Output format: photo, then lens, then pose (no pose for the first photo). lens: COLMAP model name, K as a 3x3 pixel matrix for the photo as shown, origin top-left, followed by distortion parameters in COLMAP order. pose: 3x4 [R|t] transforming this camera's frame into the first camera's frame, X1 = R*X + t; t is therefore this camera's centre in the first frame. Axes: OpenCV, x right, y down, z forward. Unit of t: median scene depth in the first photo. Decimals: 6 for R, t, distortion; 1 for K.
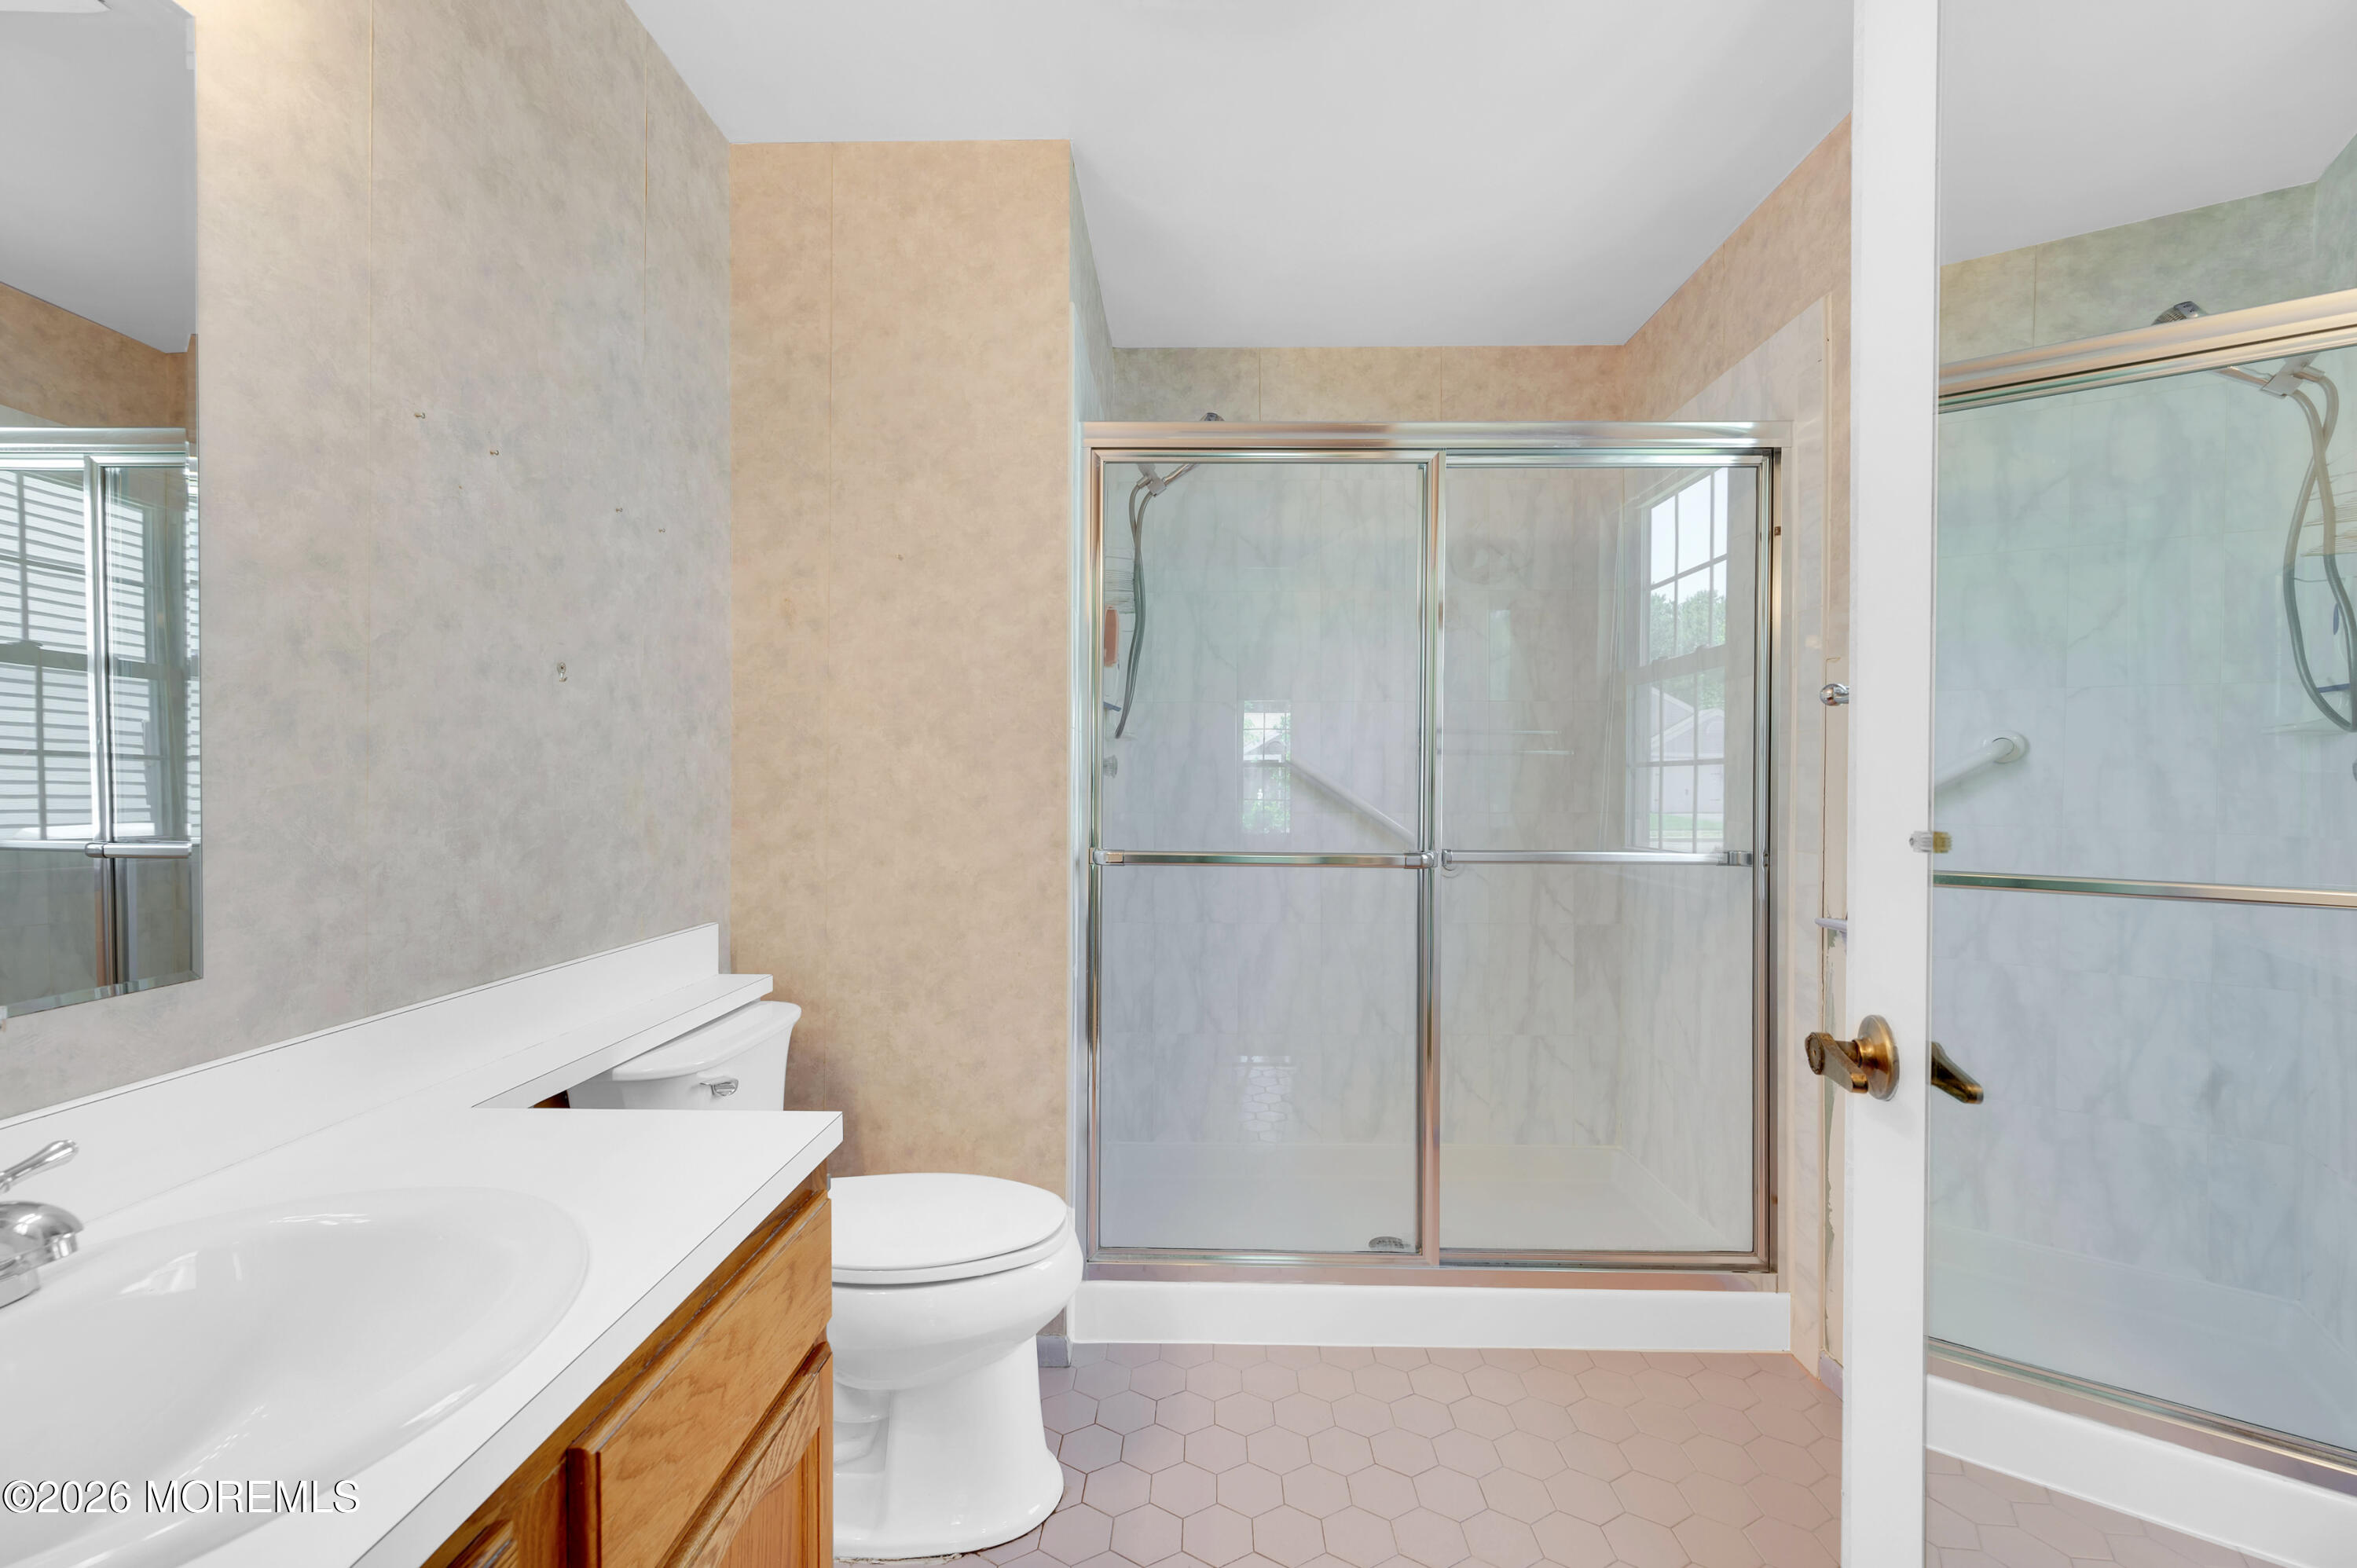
lens RADIAL K [[921.9, 0, 1183.3], [0, 921.9, 789.9], [0, 0, 1]] dist [0.001741, 0.000072]
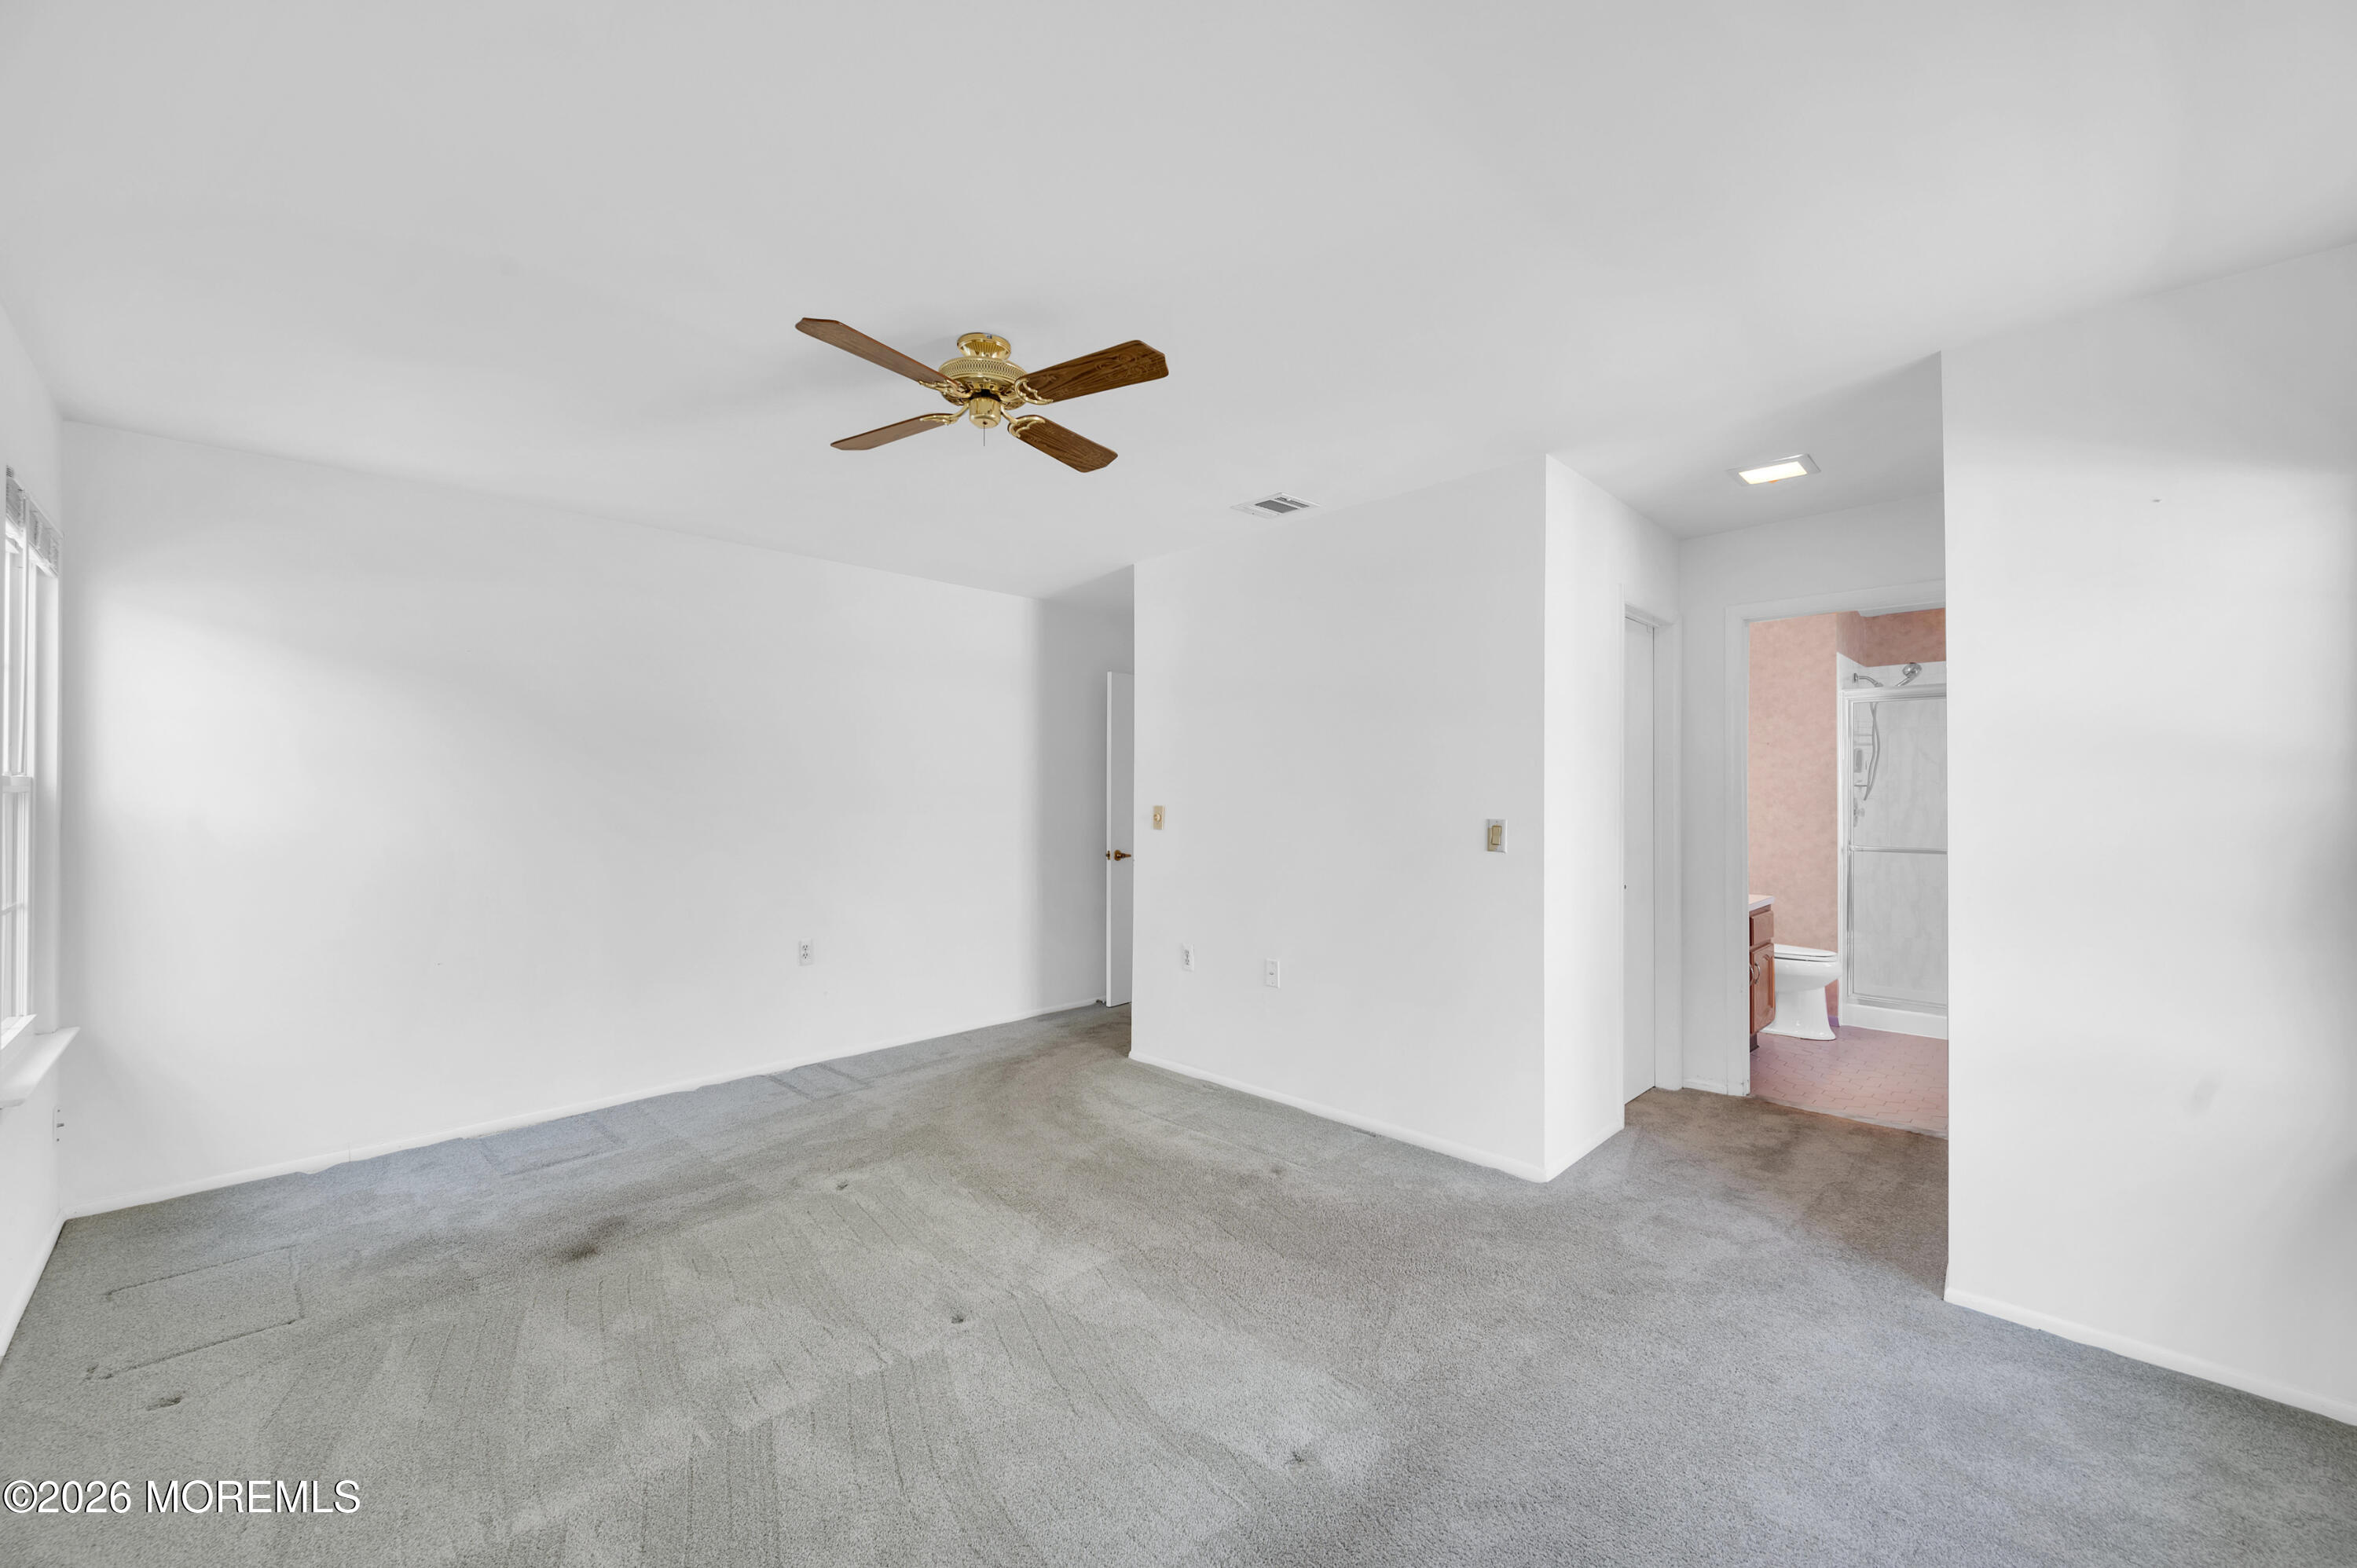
lens RADIAL K [[921.9, 0, 1168.3], [0, 921.9, 798.0], [0, 0, 1]] dist [0.001741, 0.000072]
pose [[0.729860, 0.001062, -0.683596, 0.258086], [-0.010159, 0.999905, -0.009293, -0.026099], [0.683521, 0.013728, 0.729802, -2.039342]]
